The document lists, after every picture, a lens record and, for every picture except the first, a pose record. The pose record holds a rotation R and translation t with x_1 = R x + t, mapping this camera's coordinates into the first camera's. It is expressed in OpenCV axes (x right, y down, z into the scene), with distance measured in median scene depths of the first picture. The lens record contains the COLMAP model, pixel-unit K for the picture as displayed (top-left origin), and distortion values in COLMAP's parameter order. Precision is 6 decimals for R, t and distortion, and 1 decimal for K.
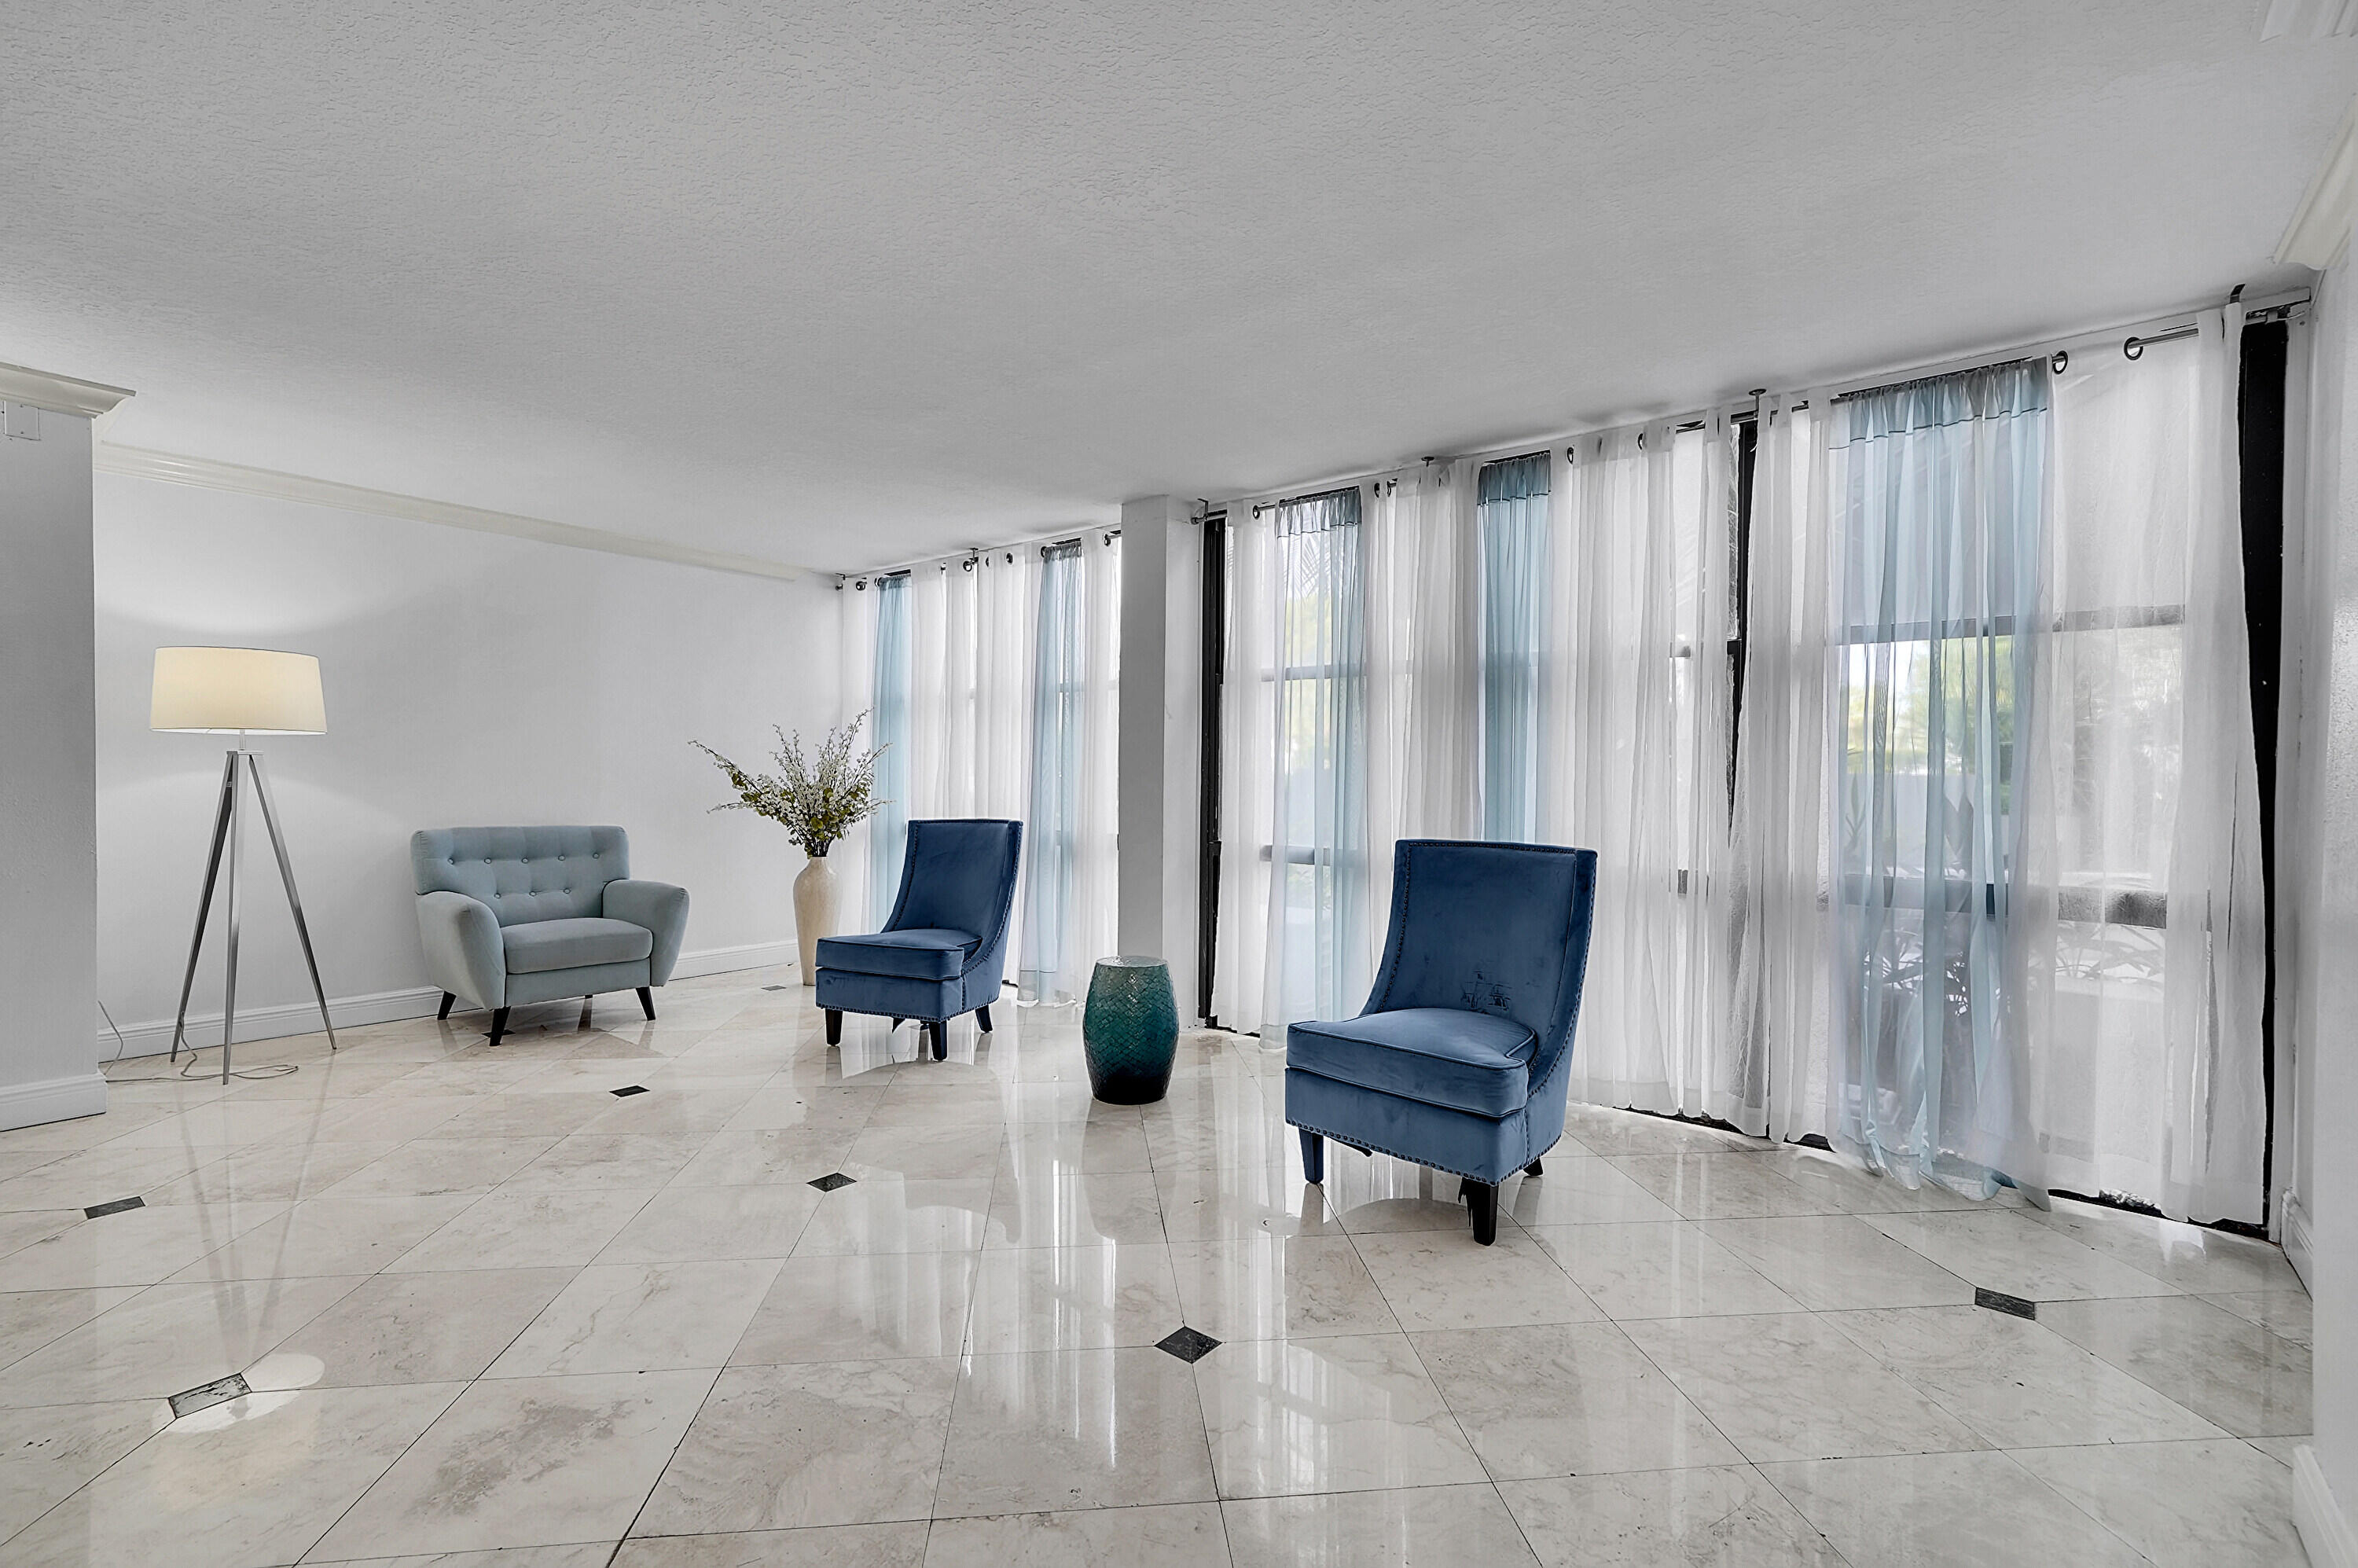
lens RADIAL K [[1024.7, 0, 1175.3], [0, 1024.7, 786.4], [0, 0, 1]] dist [0.001131, 0.000048]
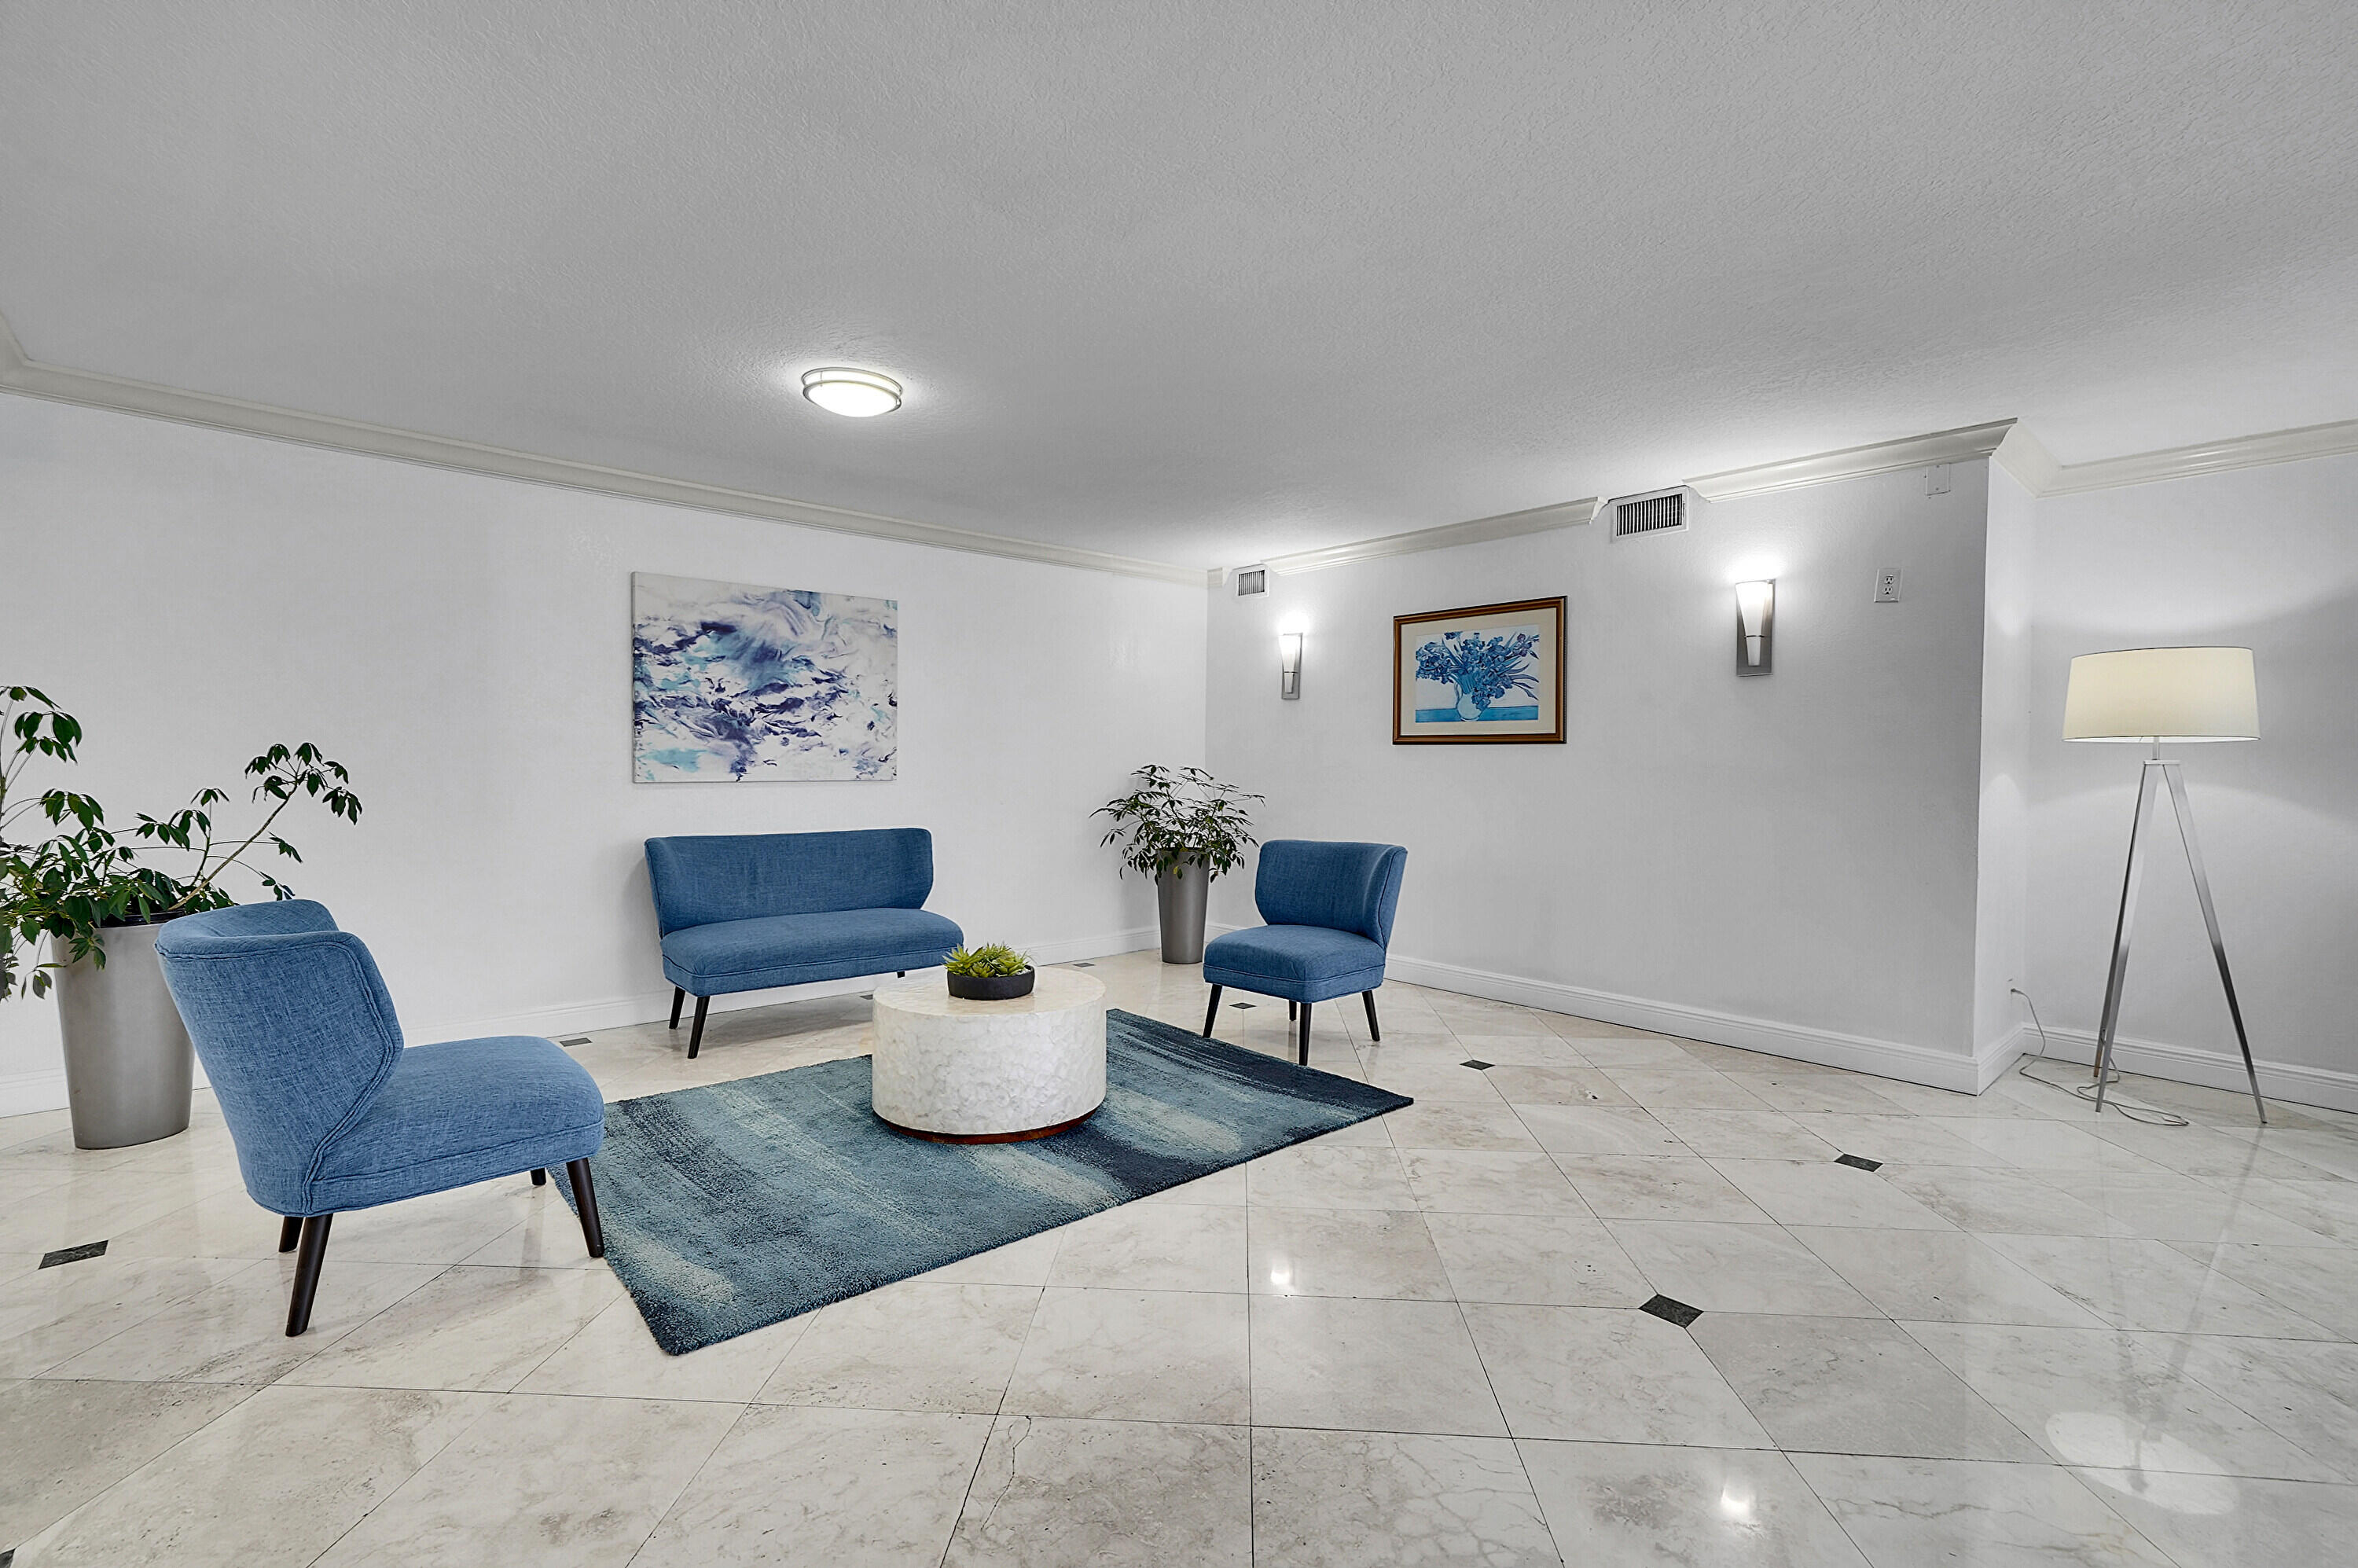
lens RADIAL K [[1024.7, 0, 1175.3], [0, 1024.7, 786.4], [0, 0, 1]] dist [0.001131, 0.000048]
pose [[-0.159218, 0.011341, -0.987178, 0.135961], [-0.024159, 0.999590, 0.015380, -0.004082], [0.986948, 0.026298, -0.158879, 0.281033]]
